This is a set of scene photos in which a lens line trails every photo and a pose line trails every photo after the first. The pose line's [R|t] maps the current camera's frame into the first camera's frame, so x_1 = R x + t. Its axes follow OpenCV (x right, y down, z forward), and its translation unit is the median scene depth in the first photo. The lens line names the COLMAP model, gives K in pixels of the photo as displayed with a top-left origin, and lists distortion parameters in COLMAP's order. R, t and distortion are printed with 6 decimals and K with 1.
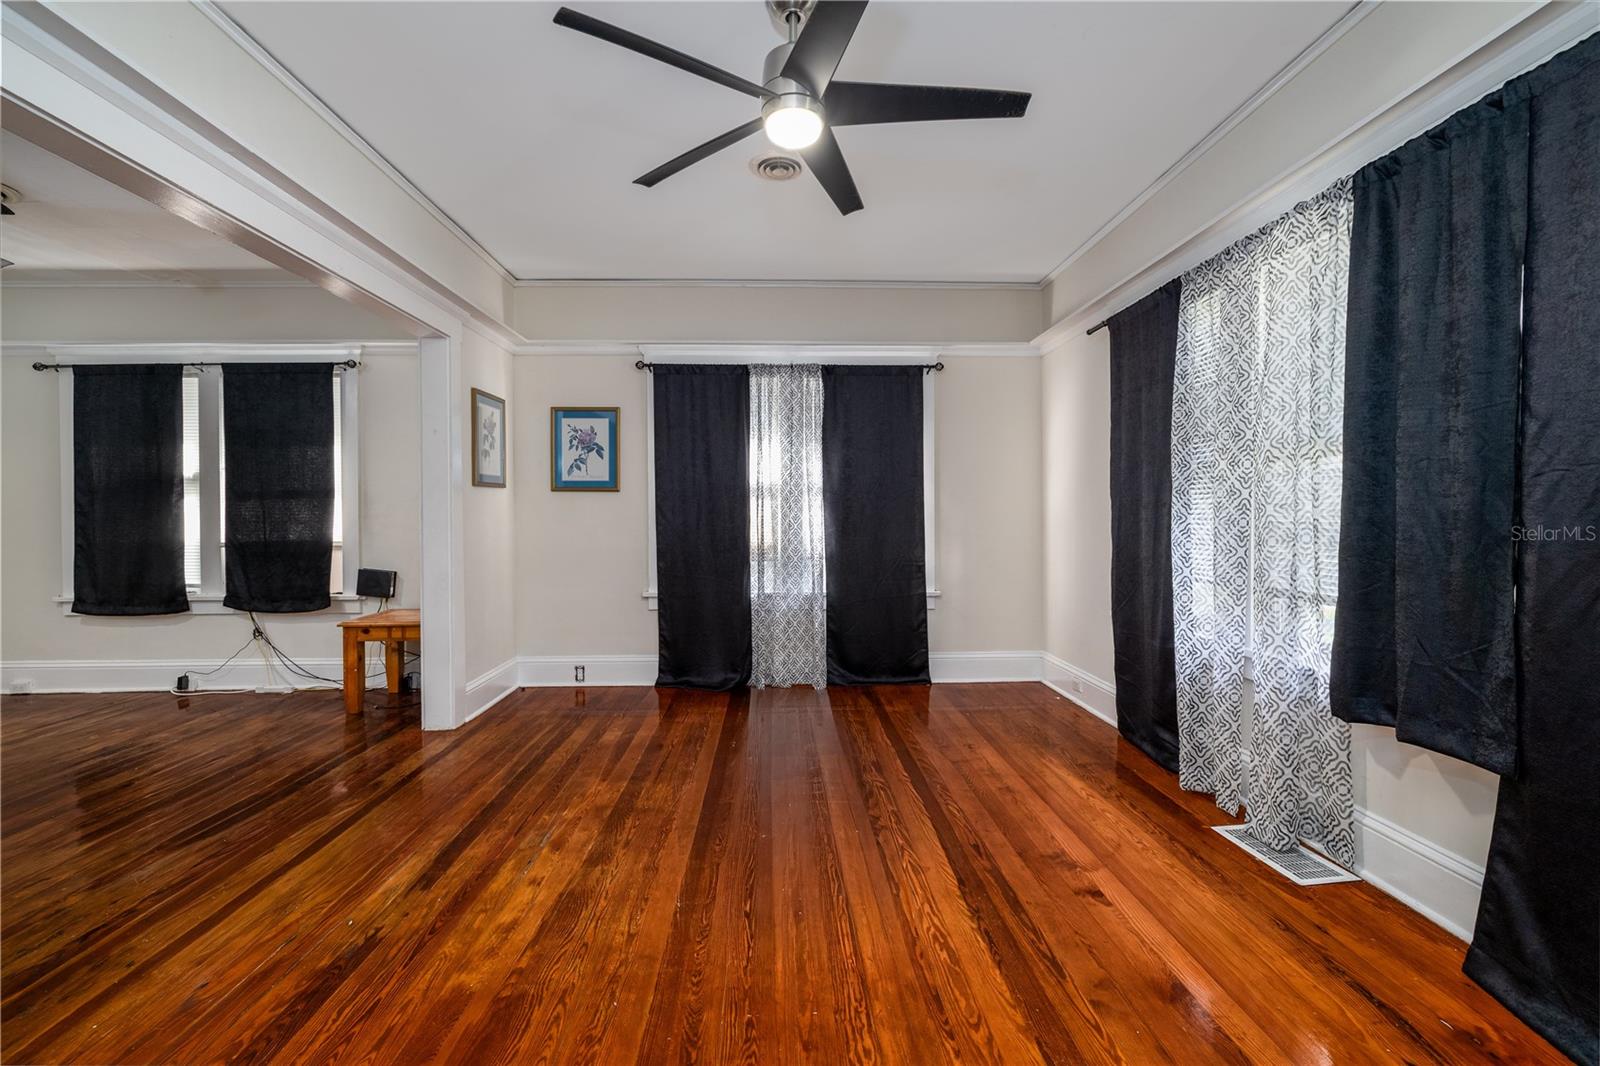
lens RADIAL K [[691.7, 0, 780.7], [0, 691.7, 518.1], [0, 0, 1]] dist [-0.002732, -0.000355]
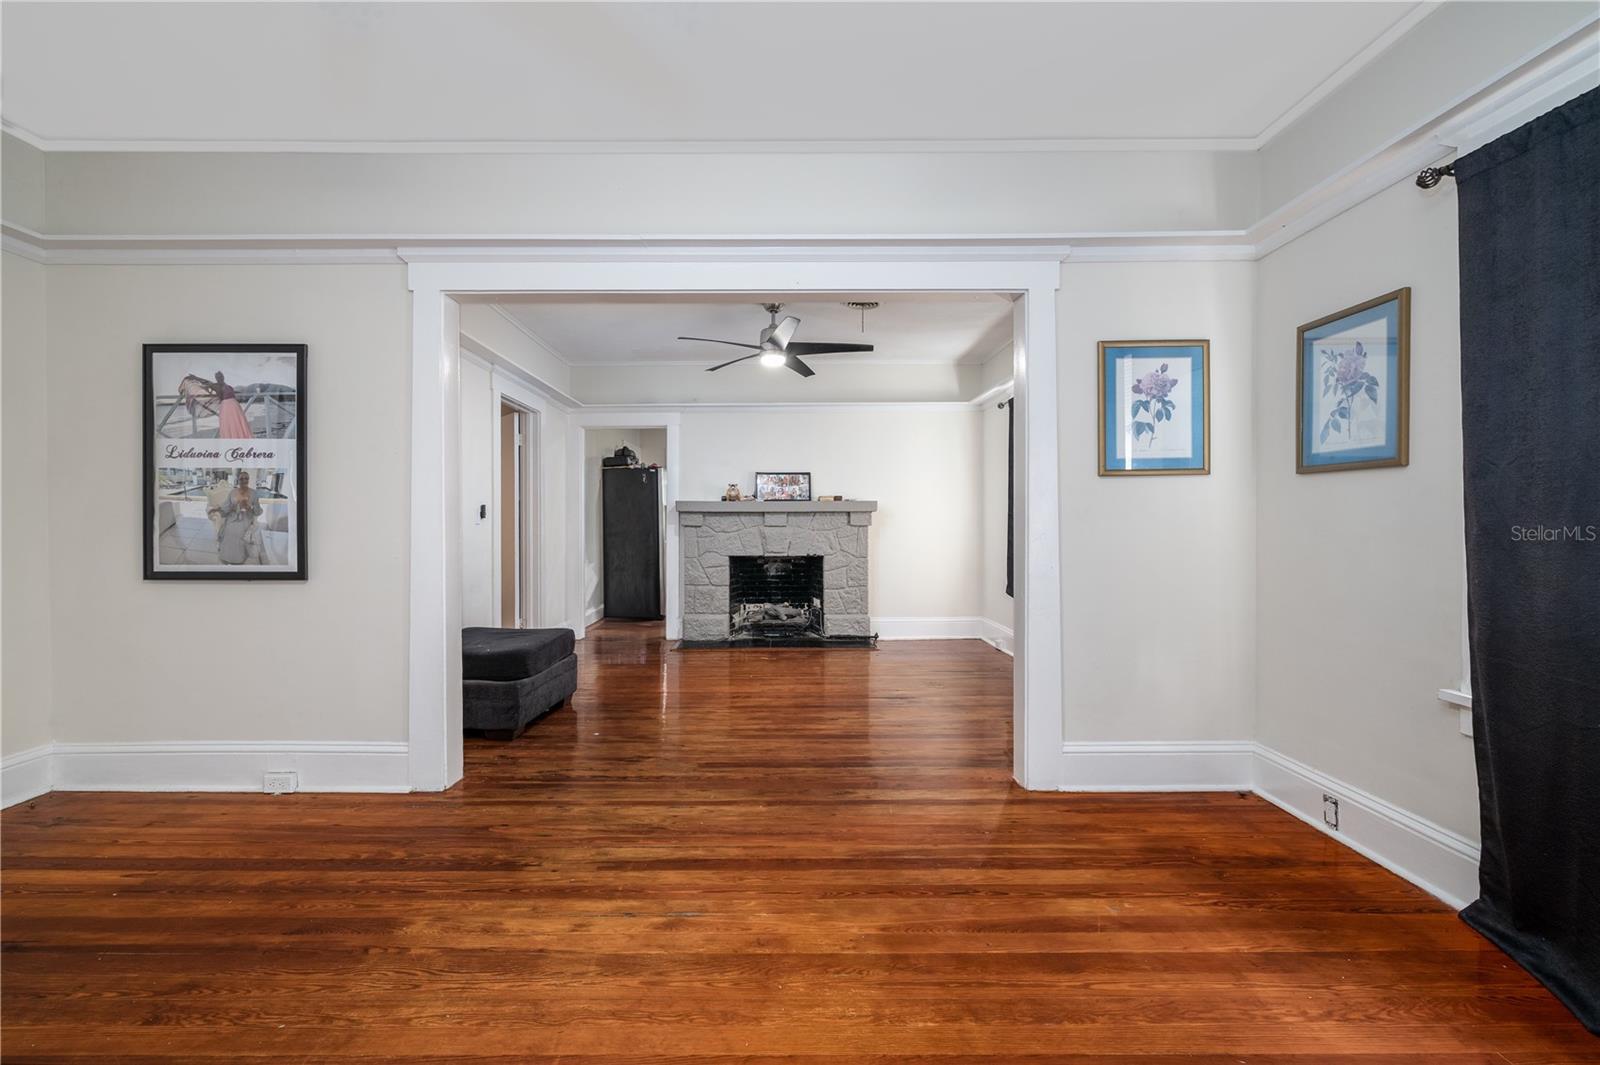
lens RADIAL K [[682.7, 0, 800.0], [0, 682.7, 532.5], [0, 0, 1]] dist [0.001169, 0.000032]
pose [[-0.004508, 0.020870, -0.999772, 0.350340], [0.001704, 0.999781, 0.020862, -0.004781], [0.999988, -0.001610, -0.004543, 0.863928]]
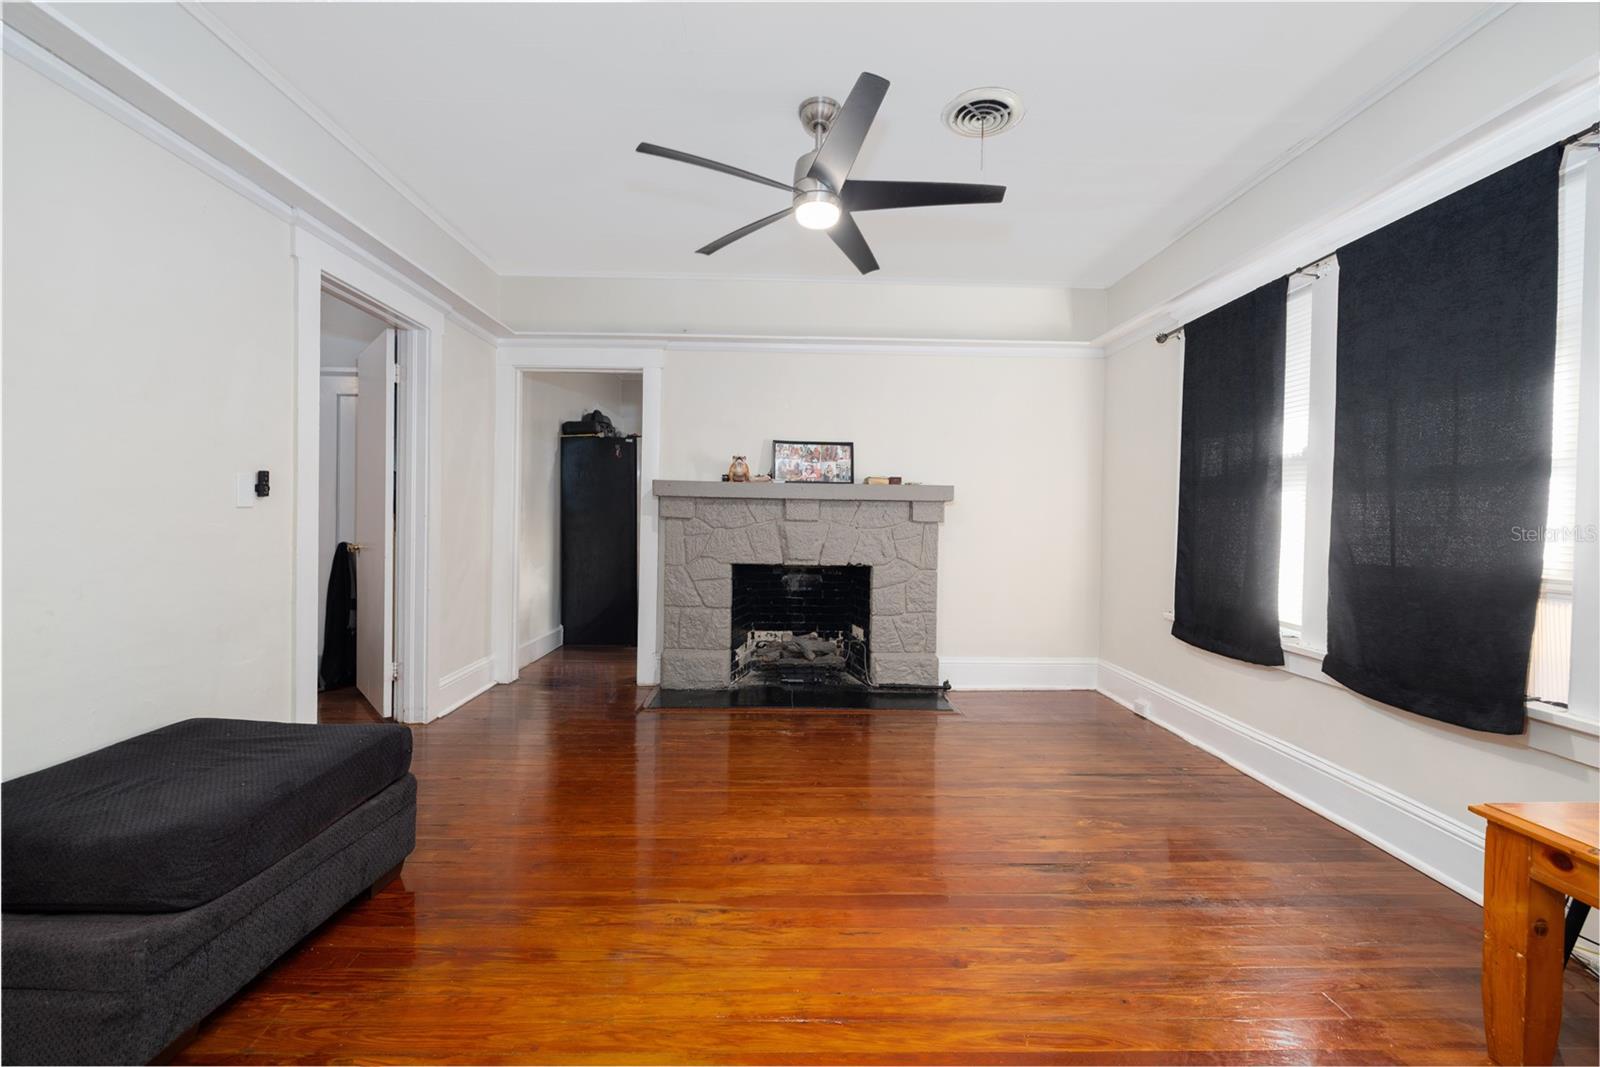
lens RADIAL K [[657.3, 0, 800.0], [0, 657.3, 533.5], [0, 0, 1]] dist [-0.001673, -0.000211]
pose [[-0.008380, 0.033234, -0.999412, -0.357748], [-0.016972, 0.999299, 0.033372, 0.000889], [0.999821, 0.017242, -0.007811, 0.790294]]
